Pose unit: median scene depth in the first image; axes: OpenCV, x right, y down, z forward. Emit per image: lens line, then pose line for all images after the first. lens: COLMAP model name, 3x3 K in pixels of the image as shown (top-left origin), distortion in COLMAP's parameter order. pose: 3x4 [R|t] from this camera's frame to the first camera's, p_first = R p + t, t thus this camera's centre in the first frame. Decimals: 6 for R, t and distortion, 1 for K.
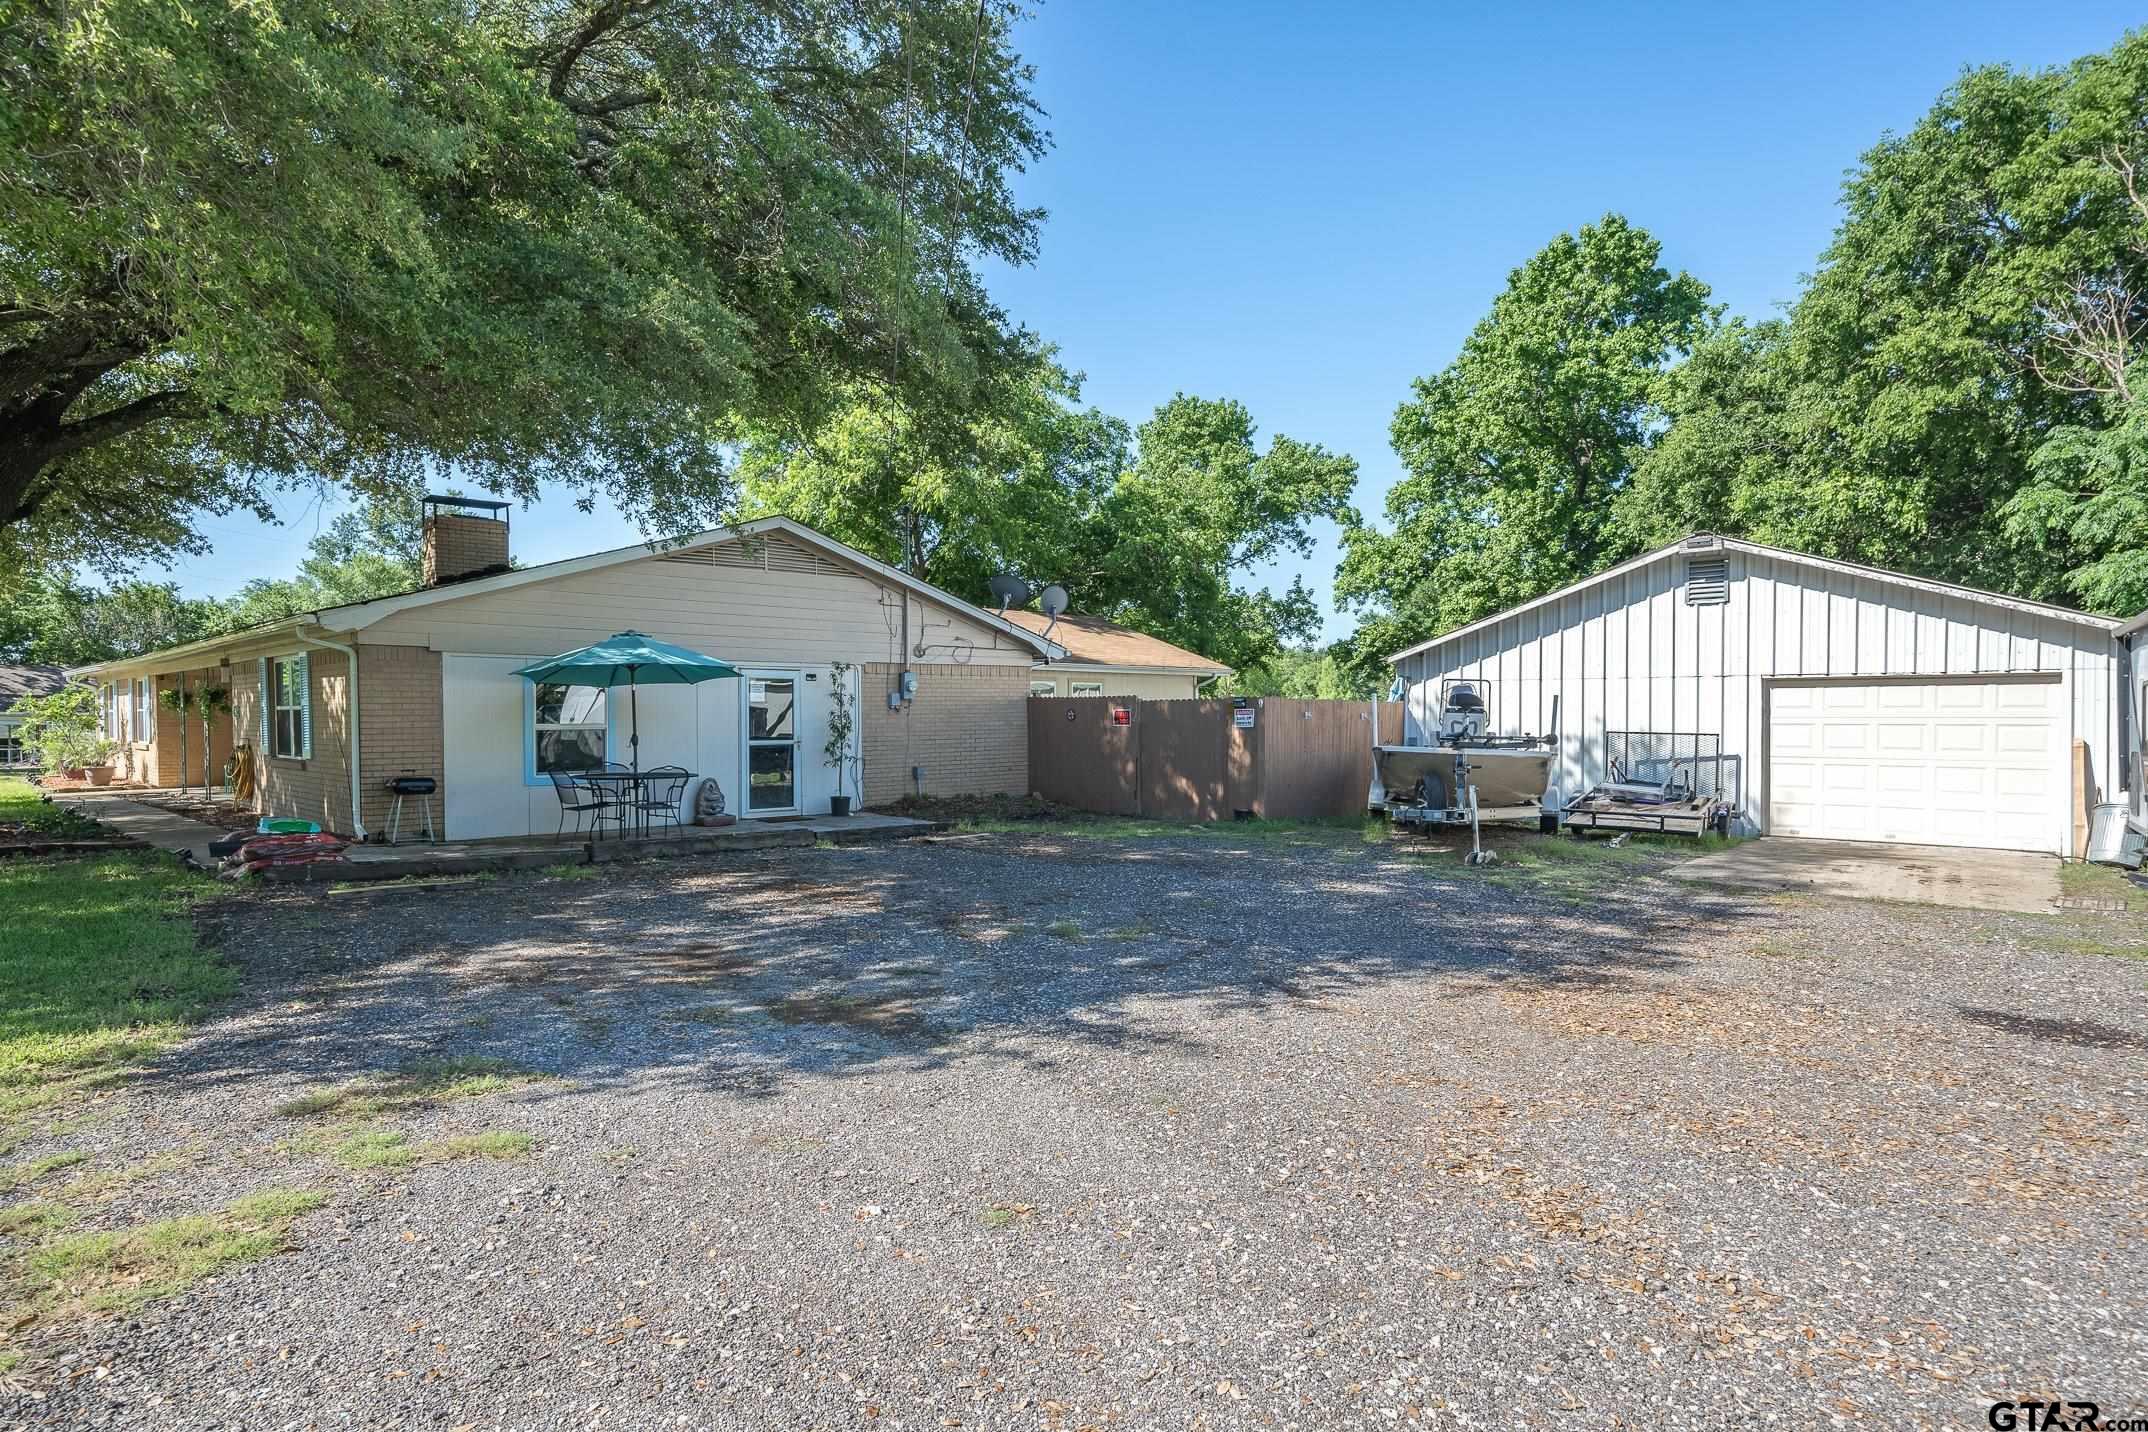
lens RADIAL K [[1510.4, 0, 1072.3], [0, 1510.4, 649.7], [0, 0, 1]] dist [0.004309, 0.005910]
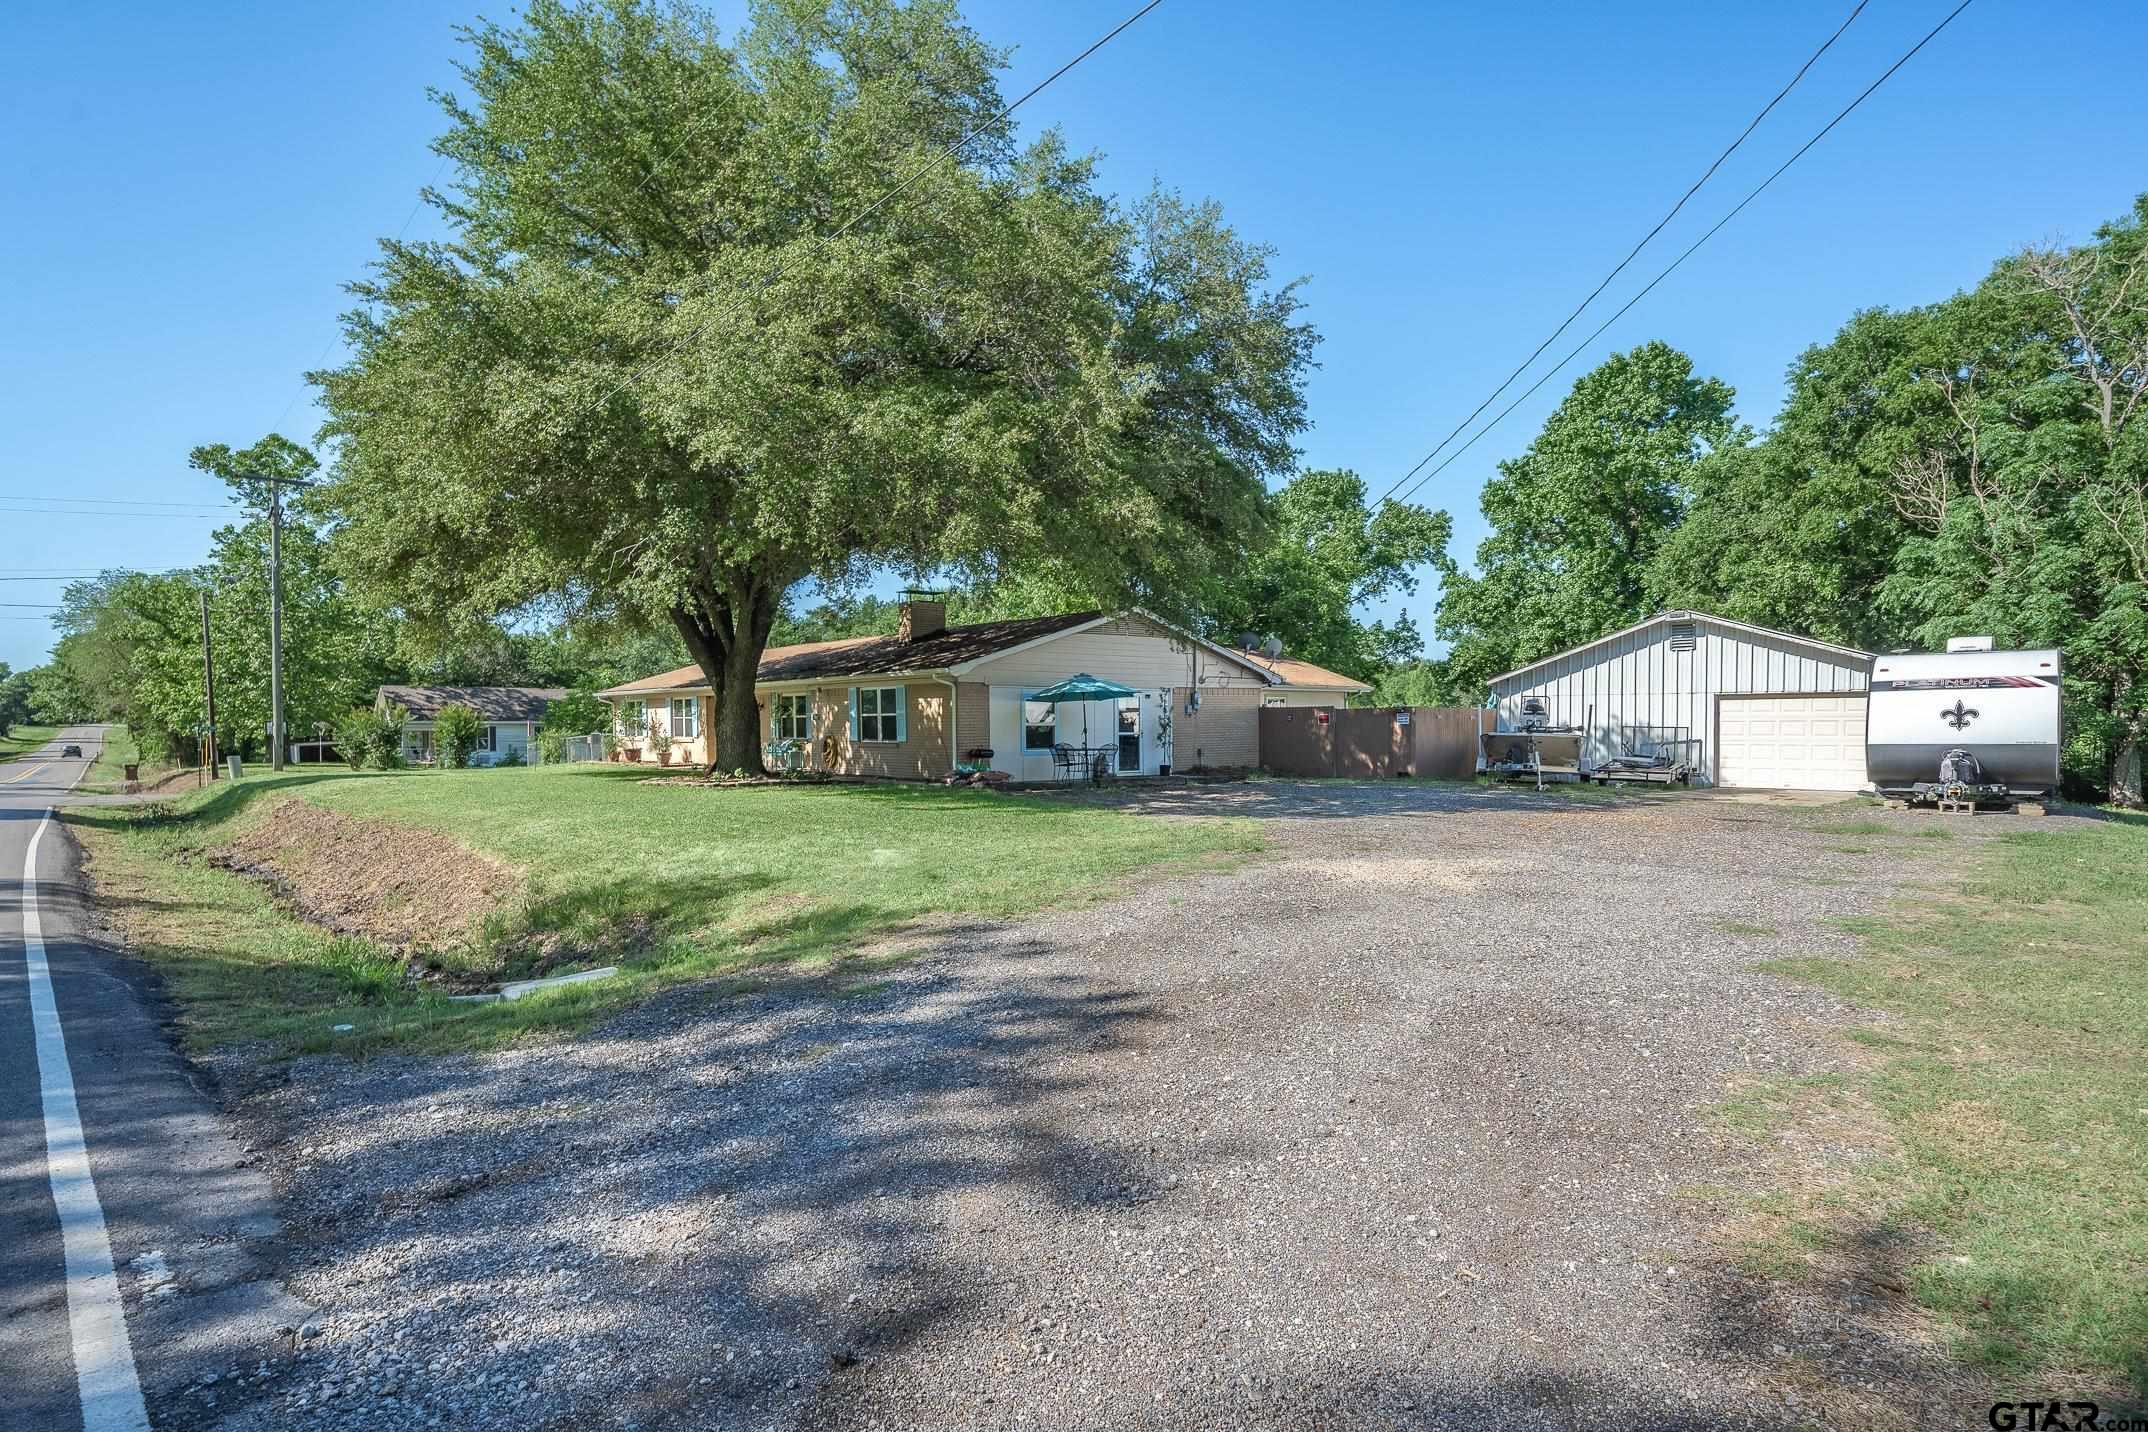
lens RADIAL K [[1272.1, 0, 1076.6], [0, 1272.1, 711.4], [0, 0, 1]] dist [-0.006401, 0.001754]
pose [[0.995360, -0.004128, -0.096133, -0.044490], [0.007486, 0.999374, 0.034588, -0.006077], [0.095930, -0.035147, 0.994767, -0.181133]]
